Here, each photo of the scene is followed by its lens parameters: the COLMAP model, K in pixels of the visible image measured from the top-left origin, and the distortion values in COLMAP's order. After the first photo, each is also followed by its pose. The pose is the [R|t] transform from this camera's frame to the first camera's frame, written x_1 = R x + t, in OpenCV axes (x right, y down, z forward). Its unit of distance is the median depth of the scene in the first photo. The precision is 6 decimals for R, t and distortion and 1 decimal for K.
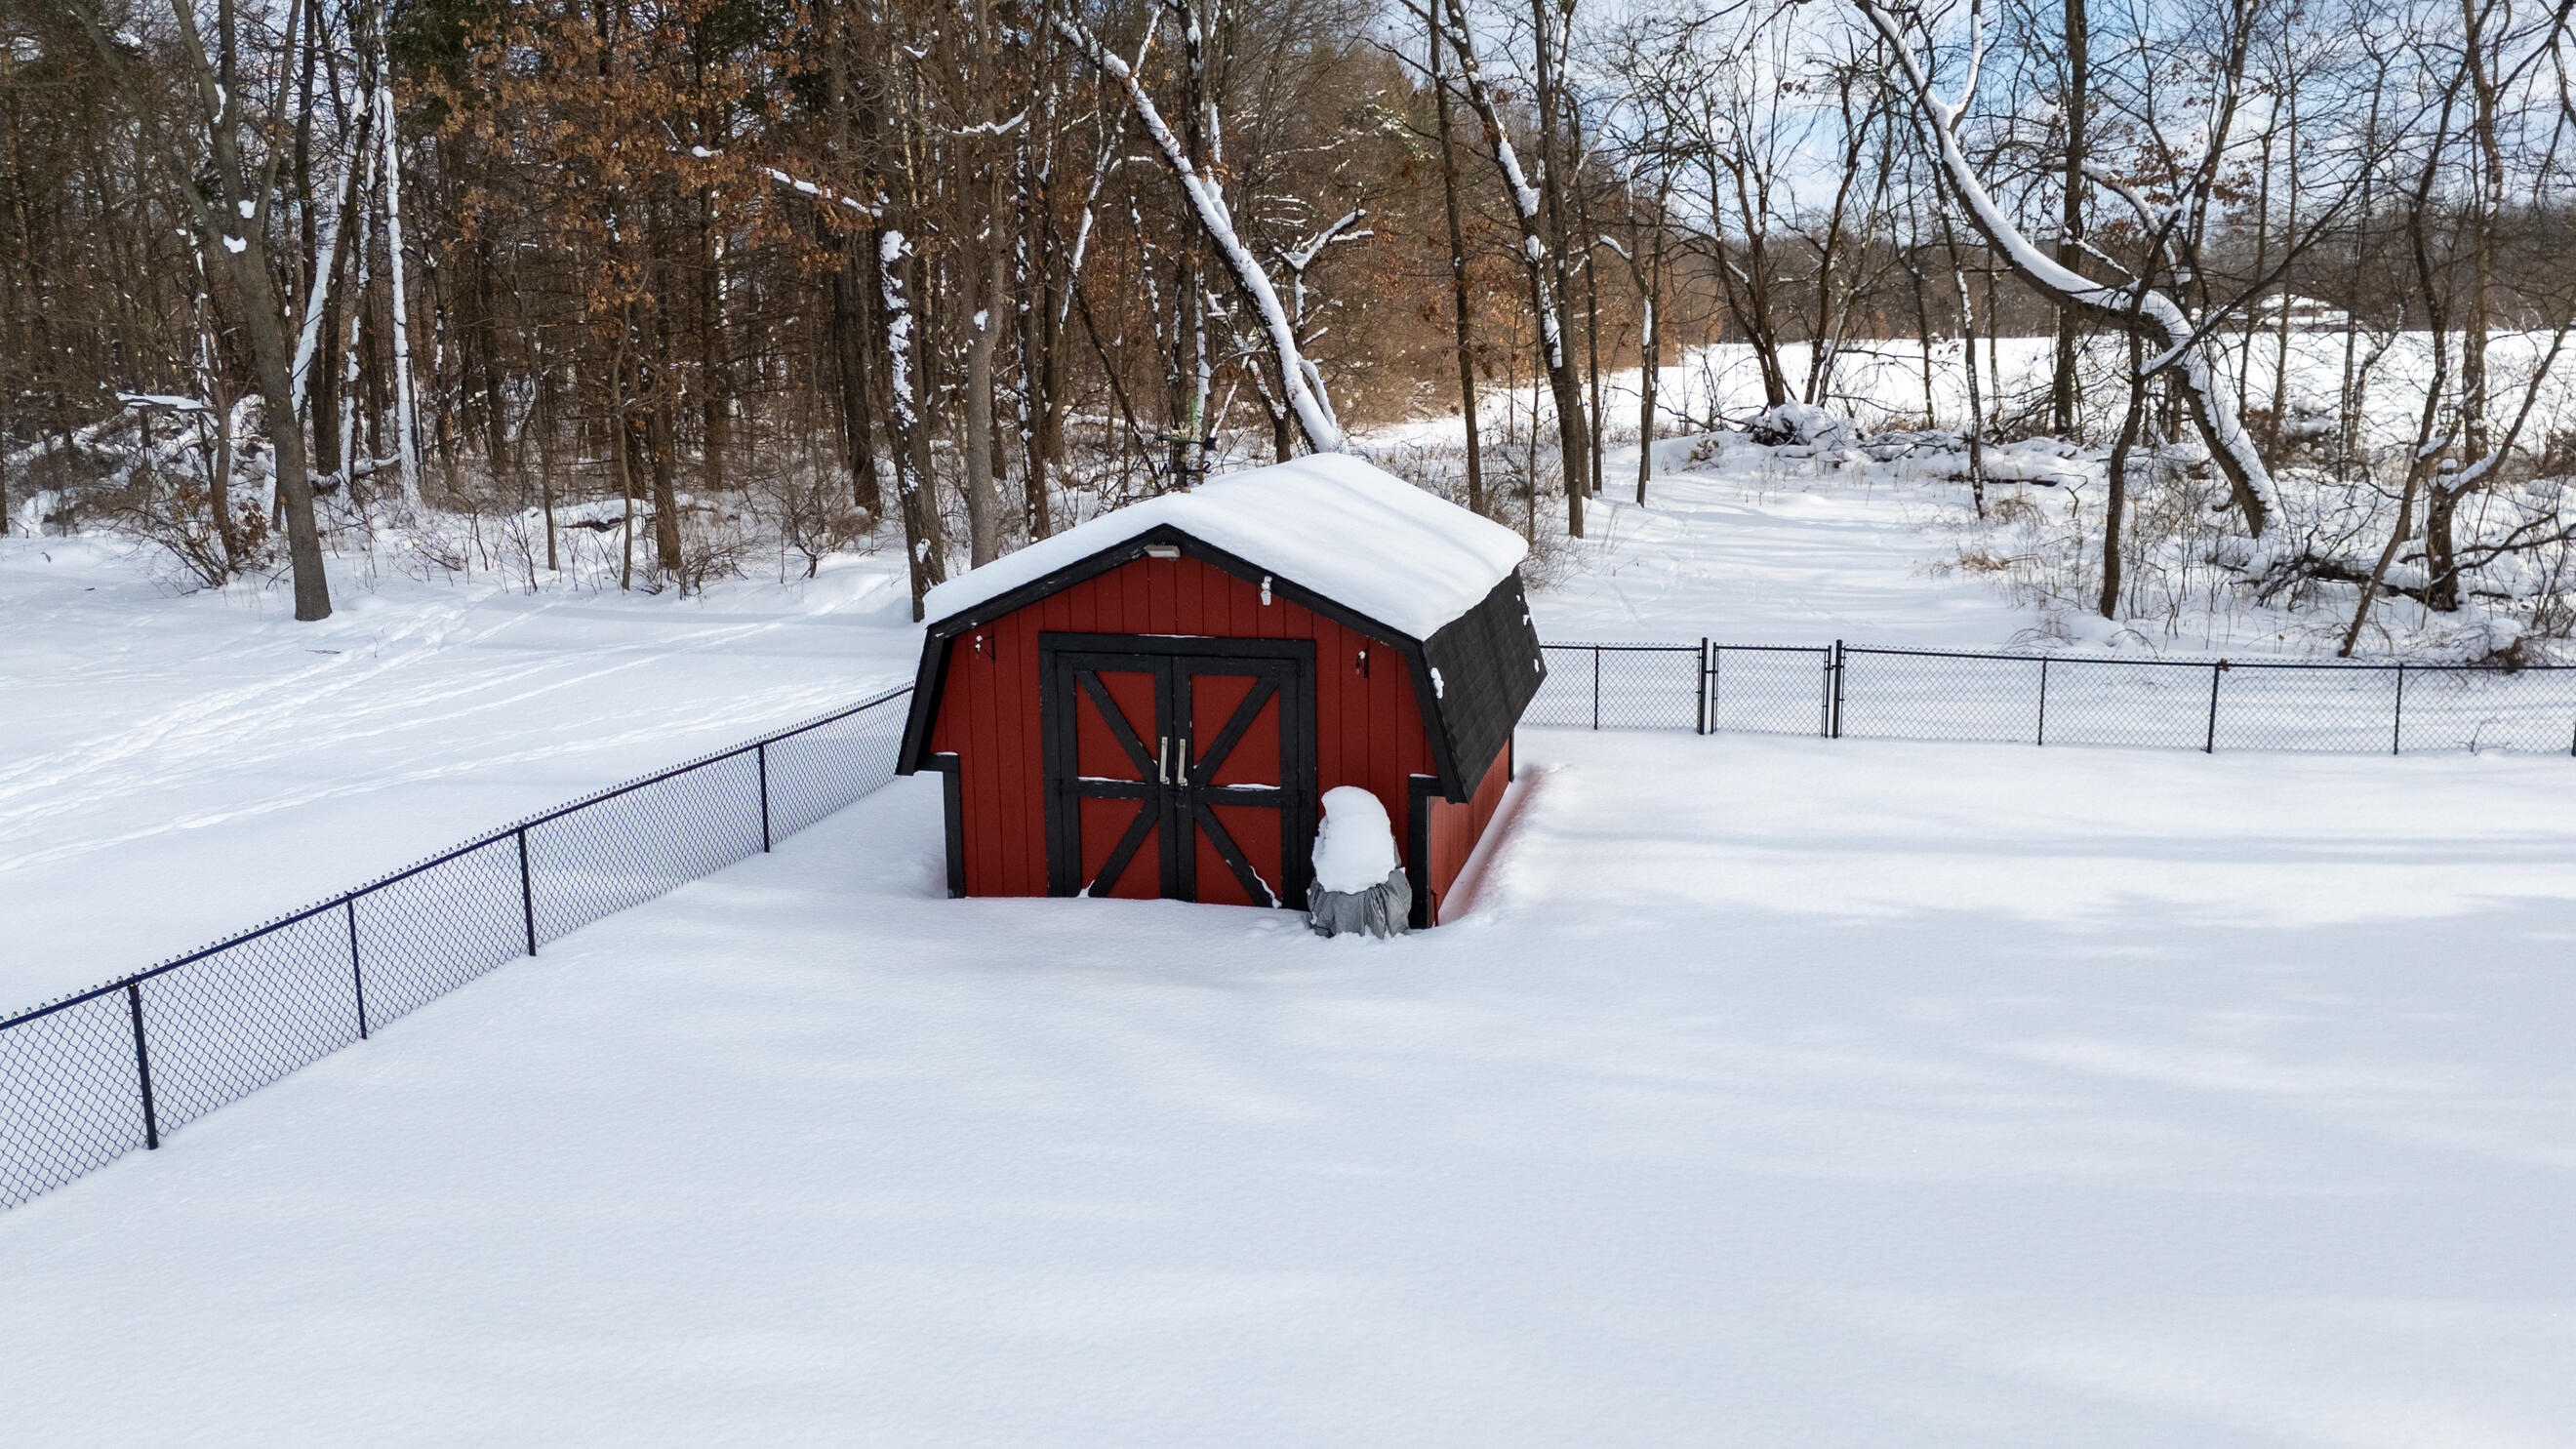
lens RADIAL K [[1879.5, 0, 1280.3], [0, 1879.5, 733.2], [0, 0, 1]] dist [0.039480, -0.022583]
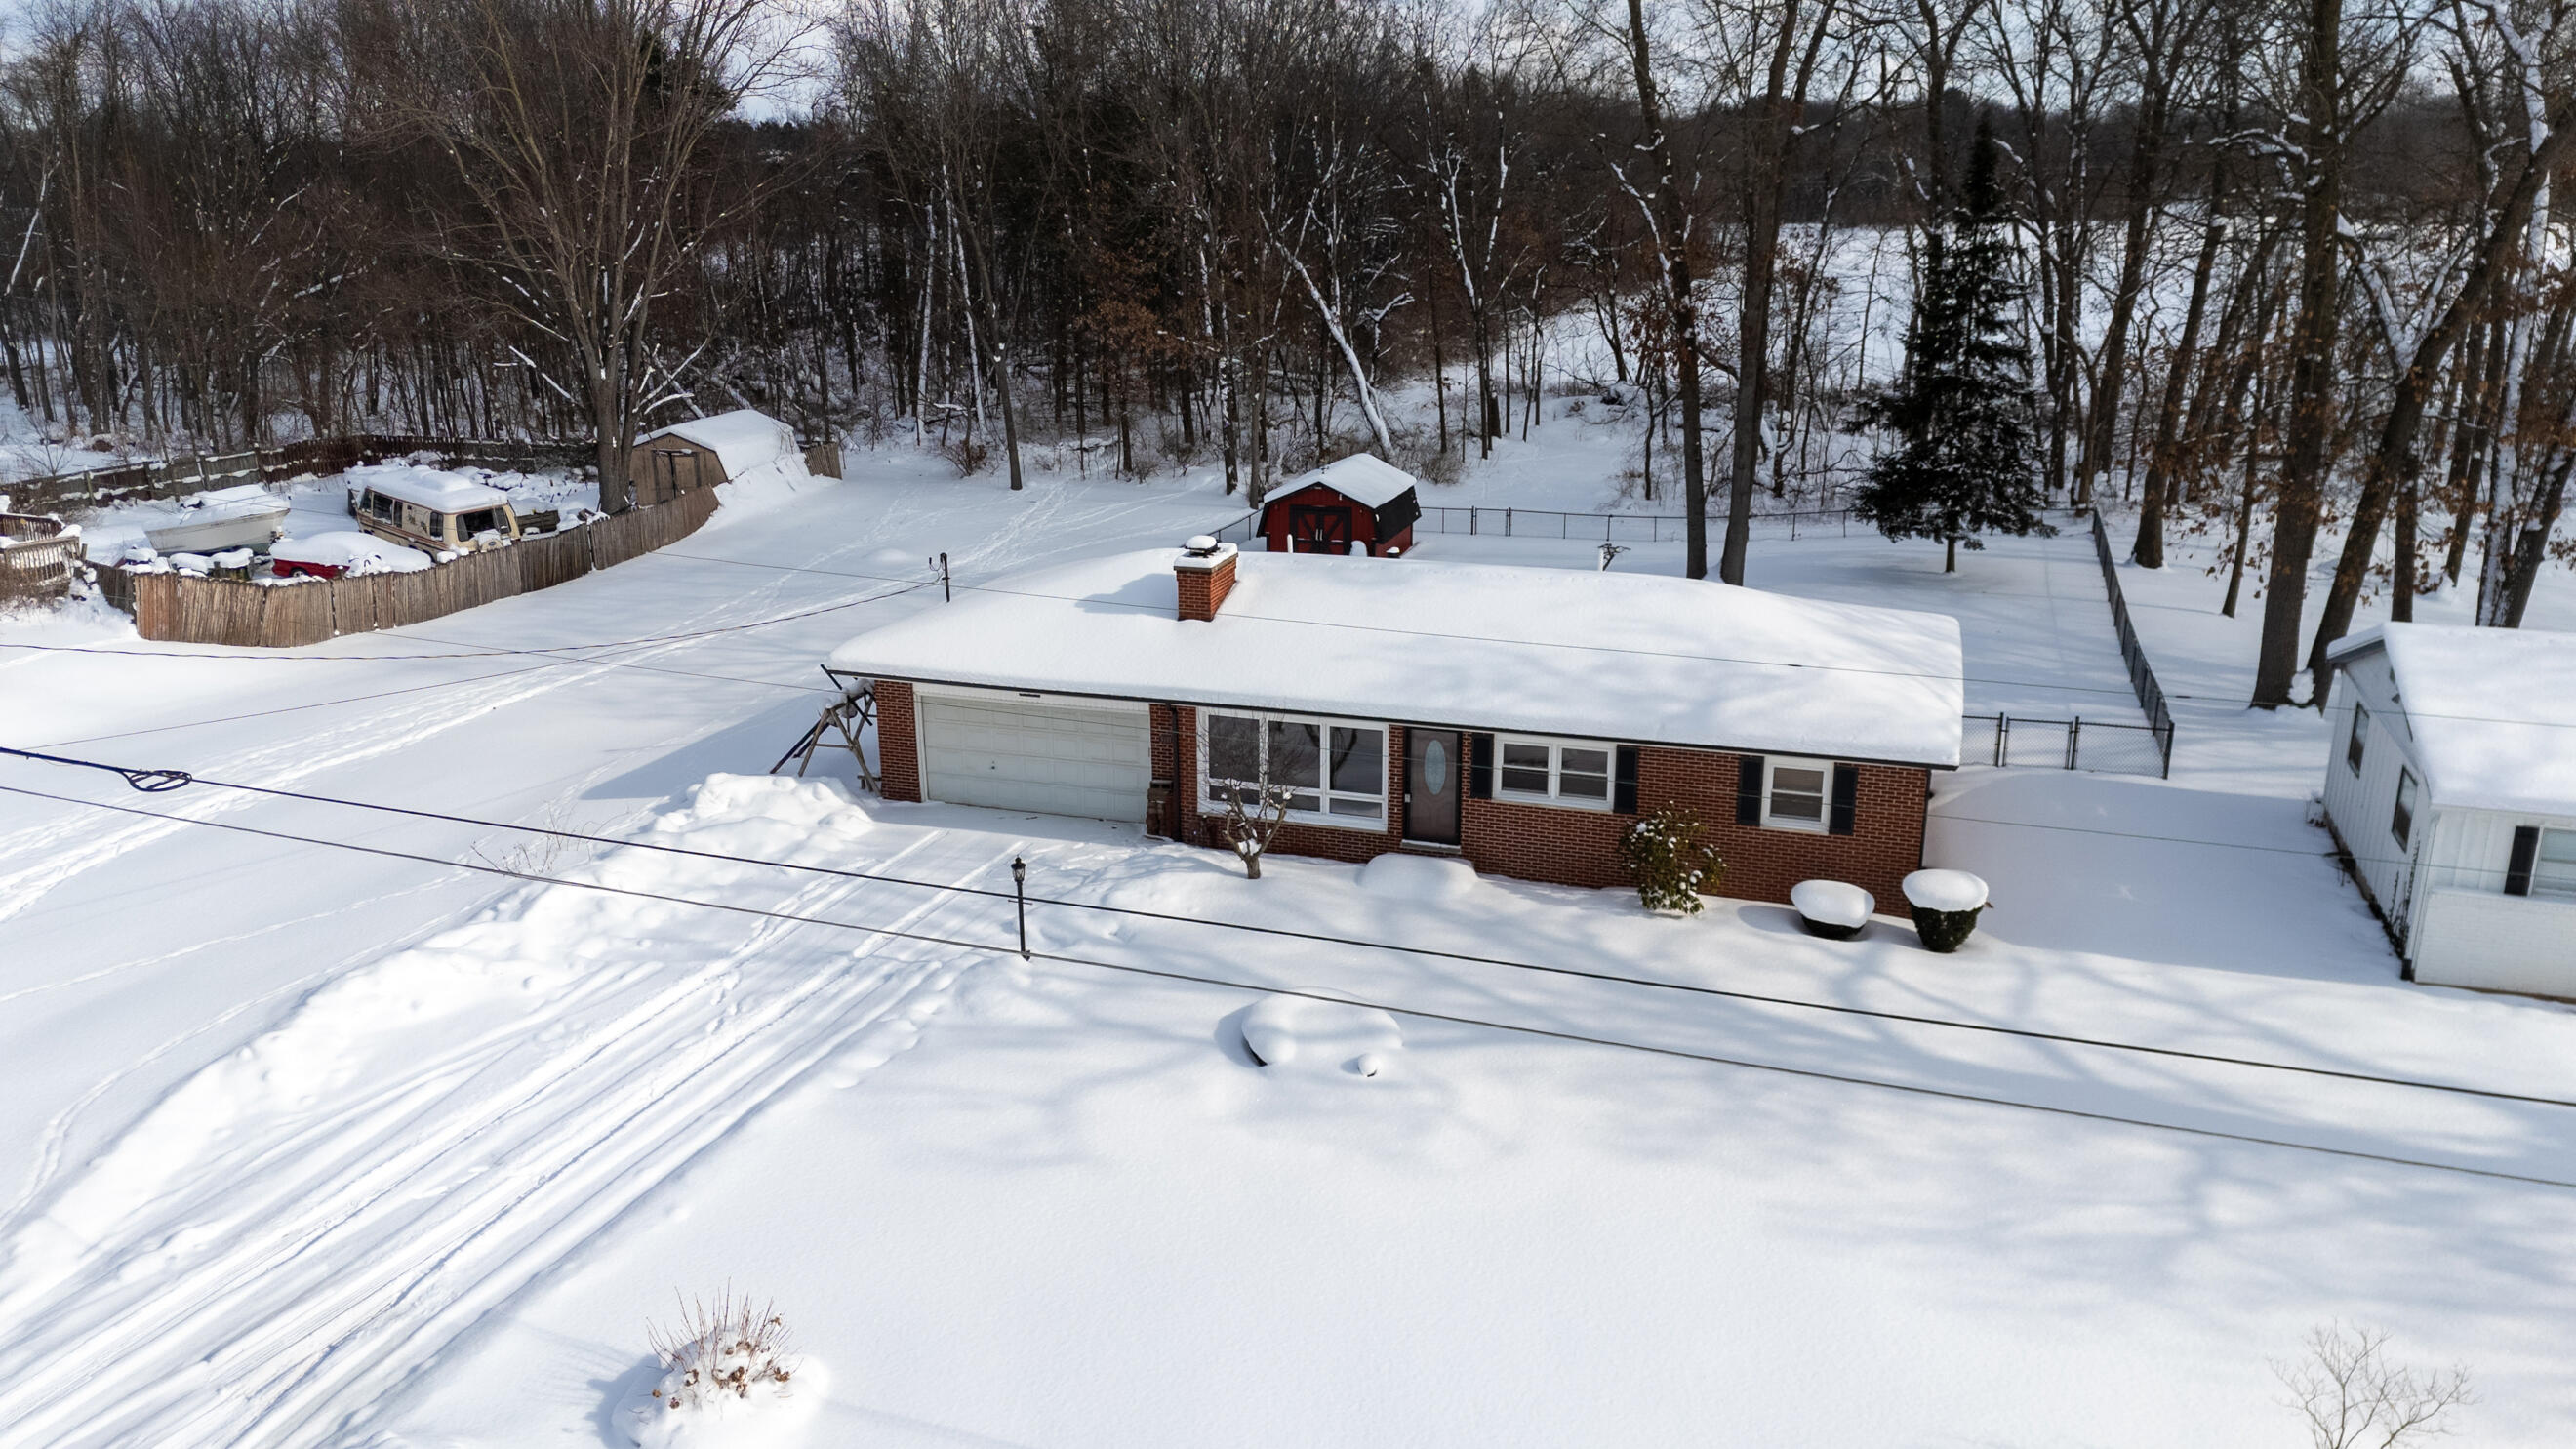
lens RADIAL K [[1879.5, 0, 1271.9], [0, 1879.5, 722.0], [0, 0, 1]] dist [0.039480, -0.022583]
pose [[0.997366, 0.025720, -0.067826, 0.112190], [-0.020114, 0.996424, 0.082069, 0.073205], [0.069694, -0.080489, 0.994316, -2.687066]]
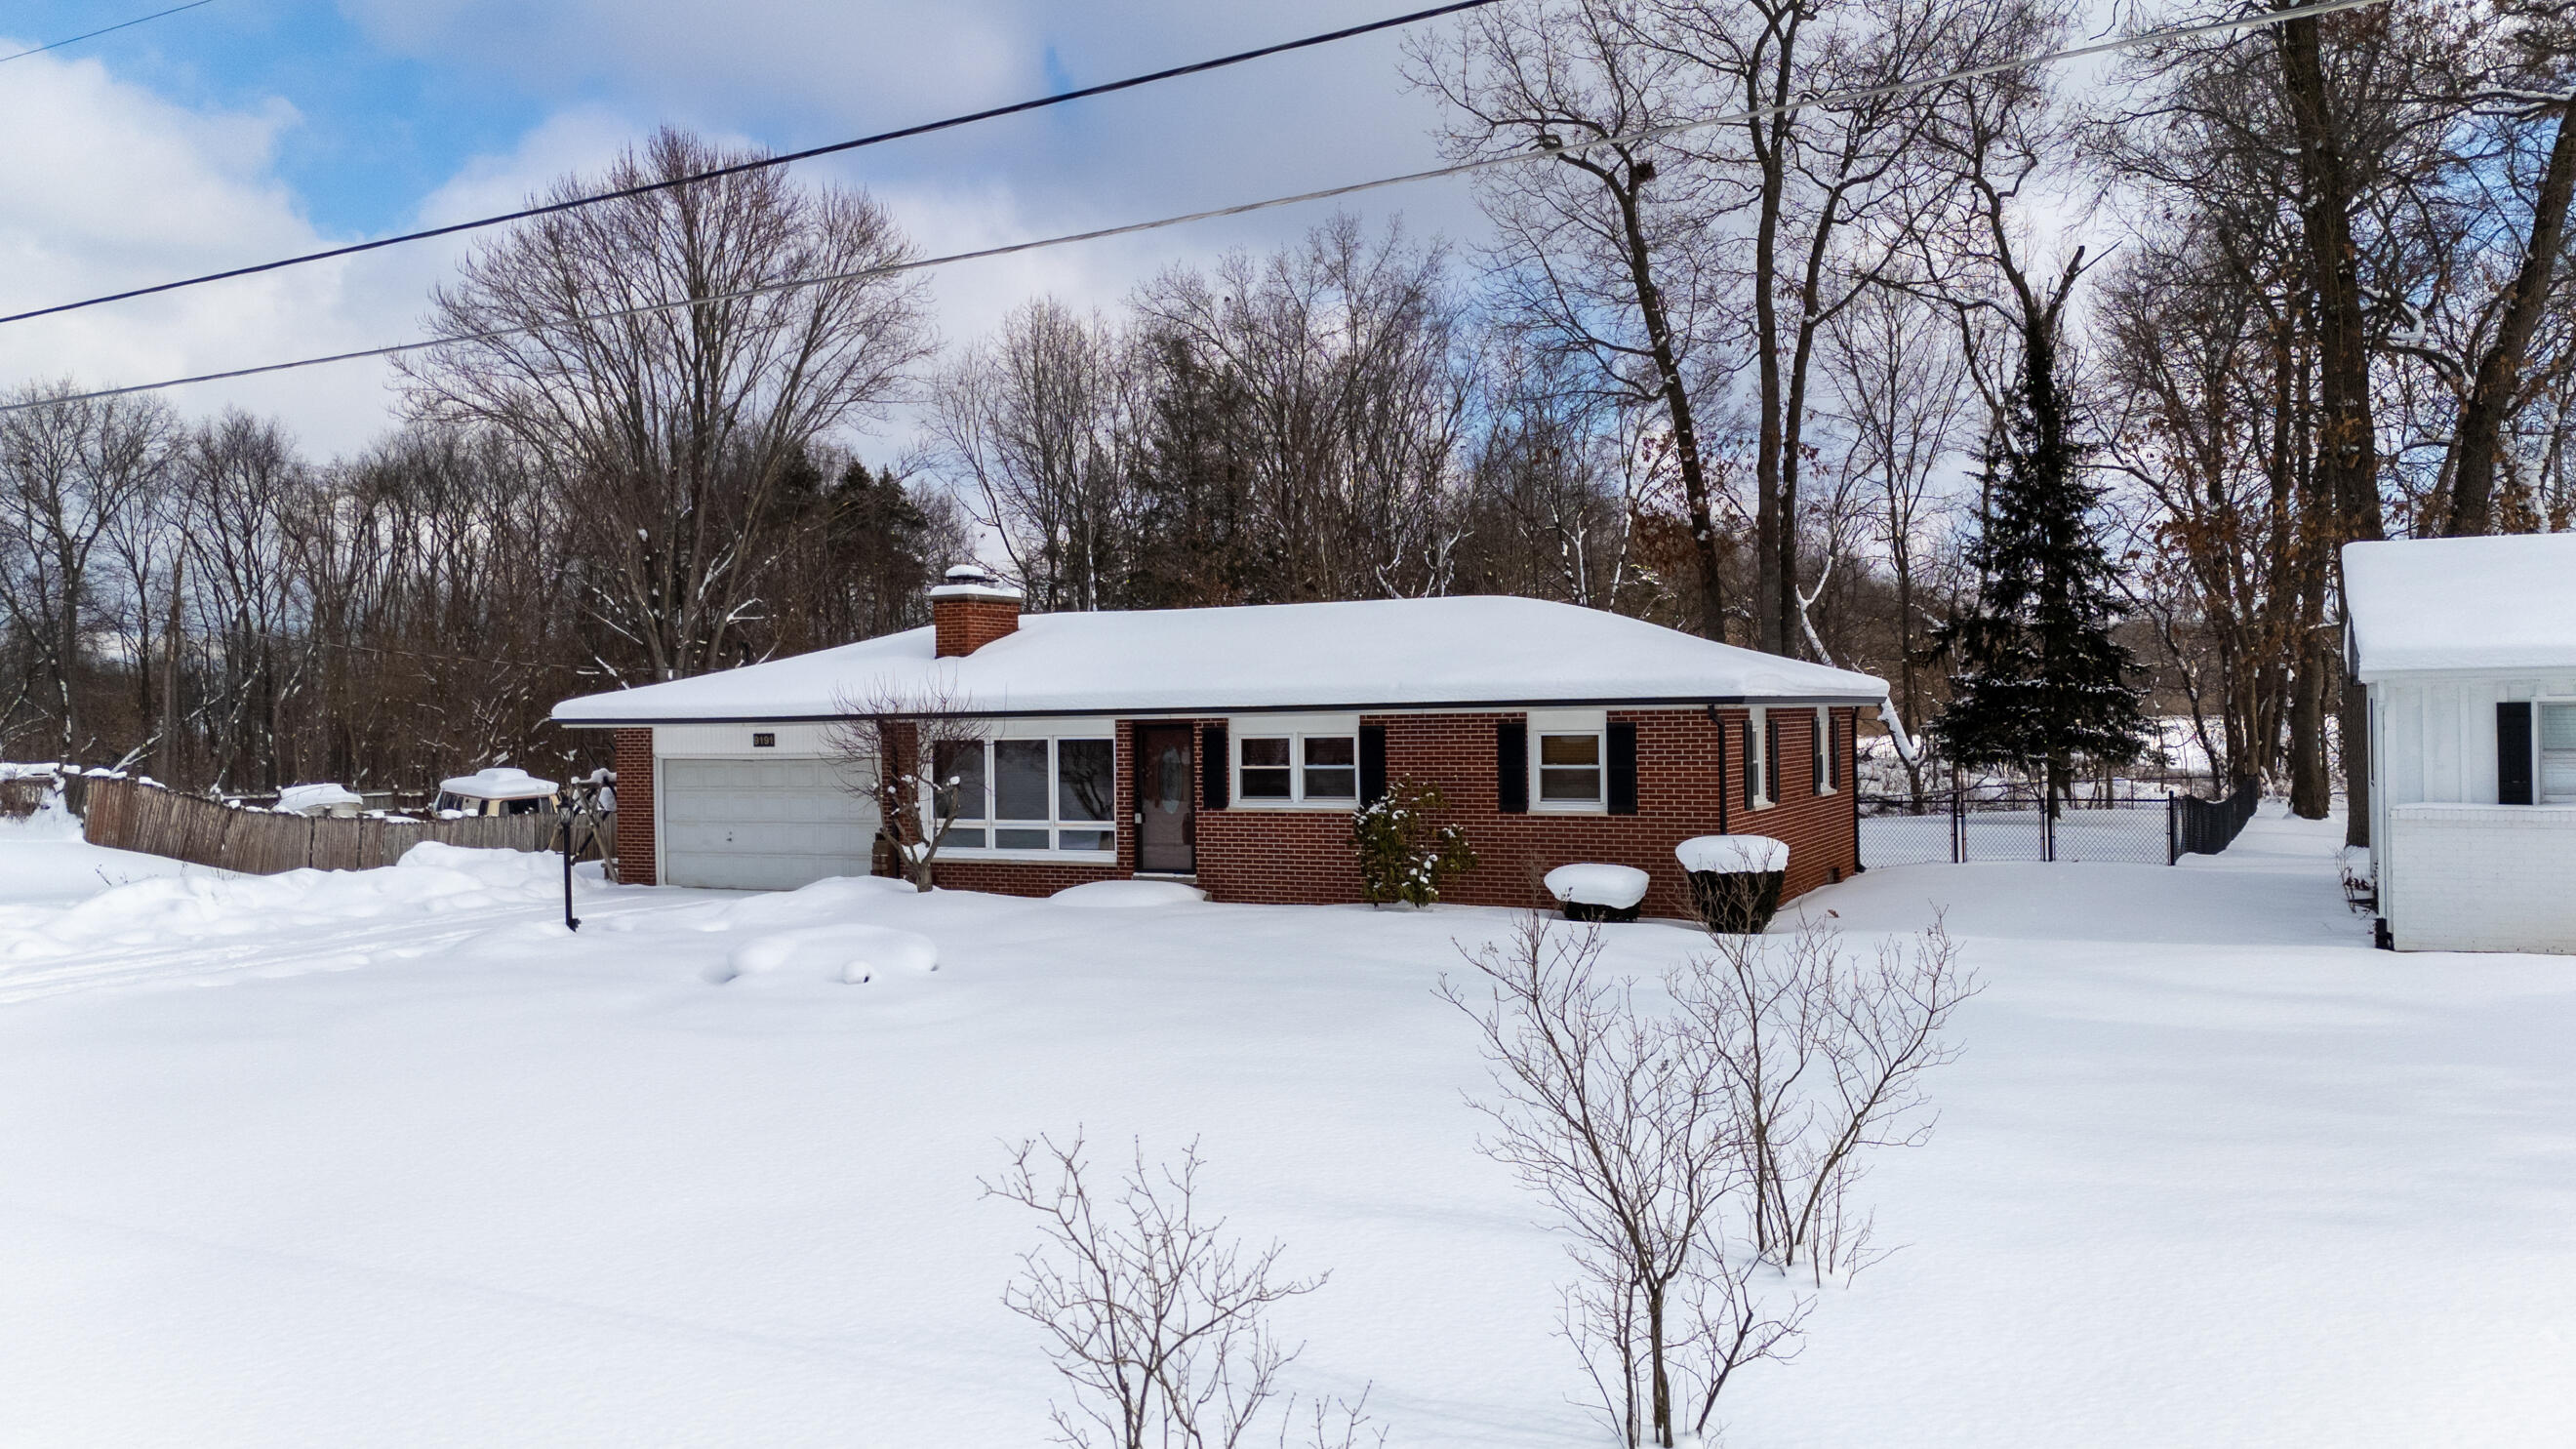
lens RADIAL K [[1879.5, 0, 1291.1], [0, 1879.5, 724.6], [0, 0, 1]] dist [0.039480, -0.022583]
pose [[0.973582, -0.004413, -0.228297, 0.573163], [-0.041743, 0.979525, -0.196948, 0.501686], [0.224491, 0.201275, 0.953463, -2.296708]]
